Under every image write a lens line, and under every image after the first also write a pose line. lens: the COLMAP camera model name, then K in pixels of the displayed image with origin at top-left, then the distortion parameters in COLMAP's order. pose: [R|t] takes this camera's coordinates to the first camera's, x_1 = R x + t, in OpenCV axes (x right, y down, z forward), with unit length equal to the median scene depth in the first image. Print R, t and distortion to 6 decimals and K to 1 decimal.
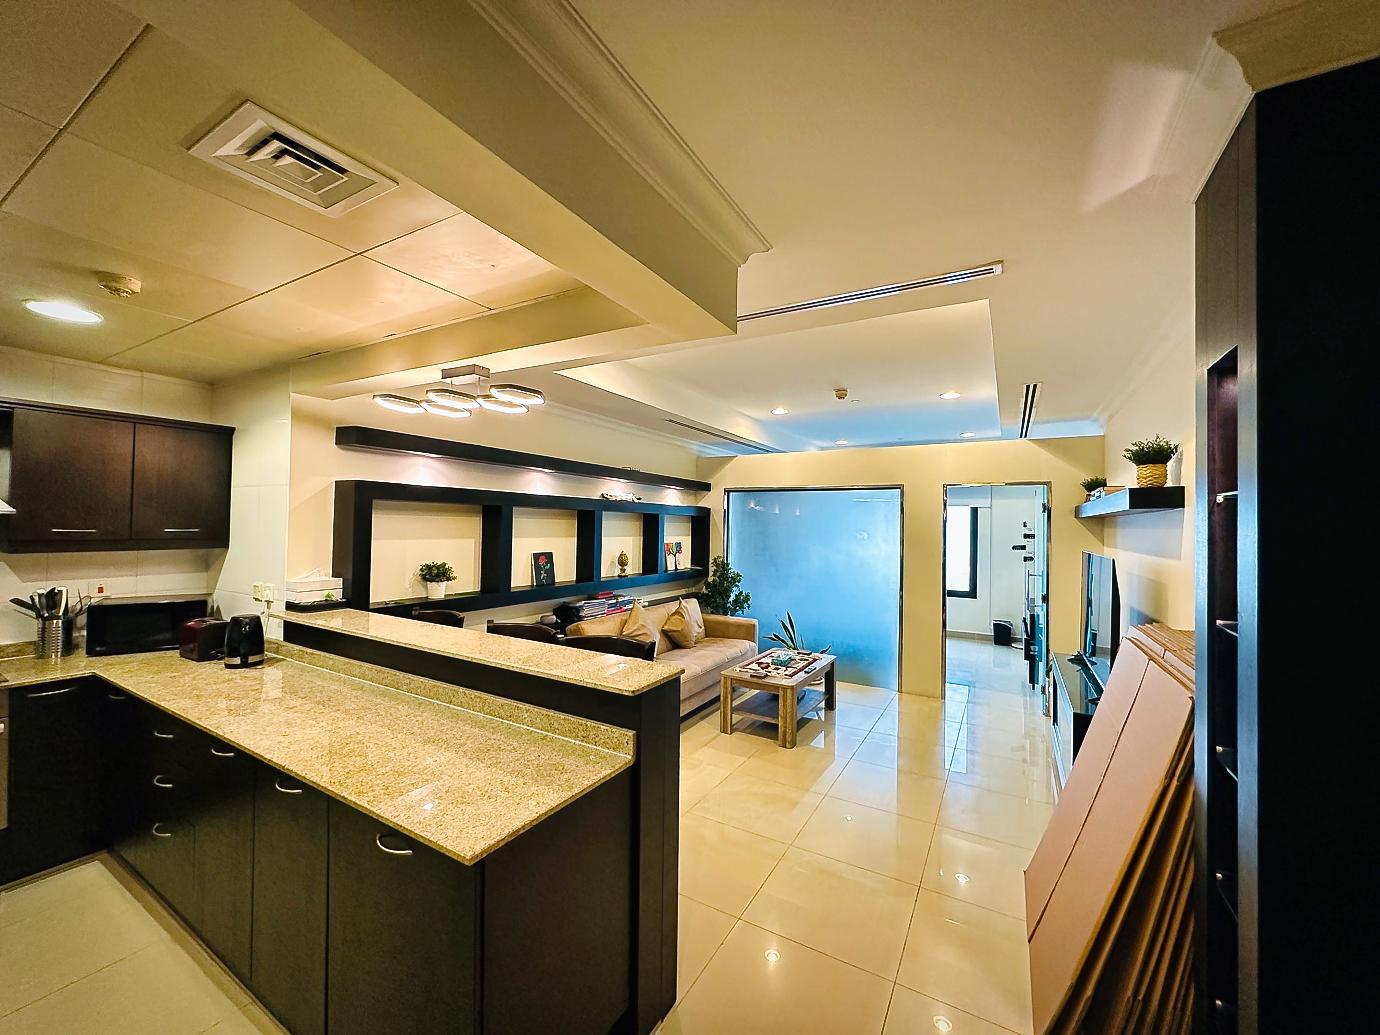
lens RADIAL K [[551.1, 0, 687.7], [0, 551.1, 516.2], [0, 0, 1]] dist [-0.002877, 0.000593]
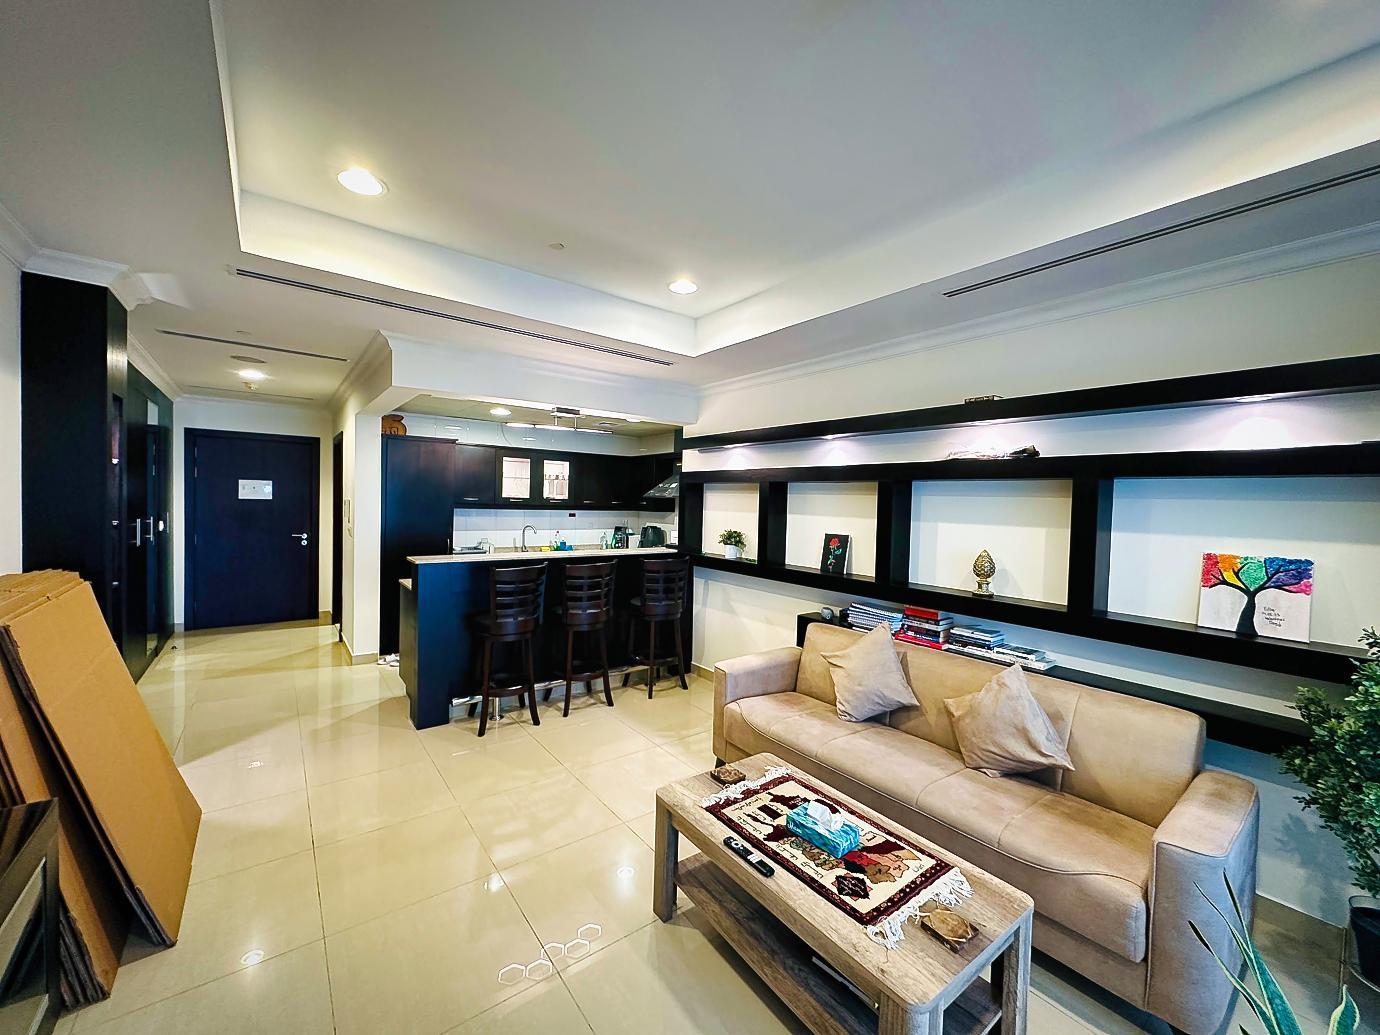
lens RADIAL K [[551.1, 0, 684.3], [0, 551.1, 515.3], [0, 0, 1]] dist [-0.002877, 0.000593]
pose [[-0.389037, 0.002672, -0.921218, 0.555205], [-0.011021, 0.999911, 0.007554, 0.029956], [0.921156, 0.013092, -0.388973, 1.020199]]
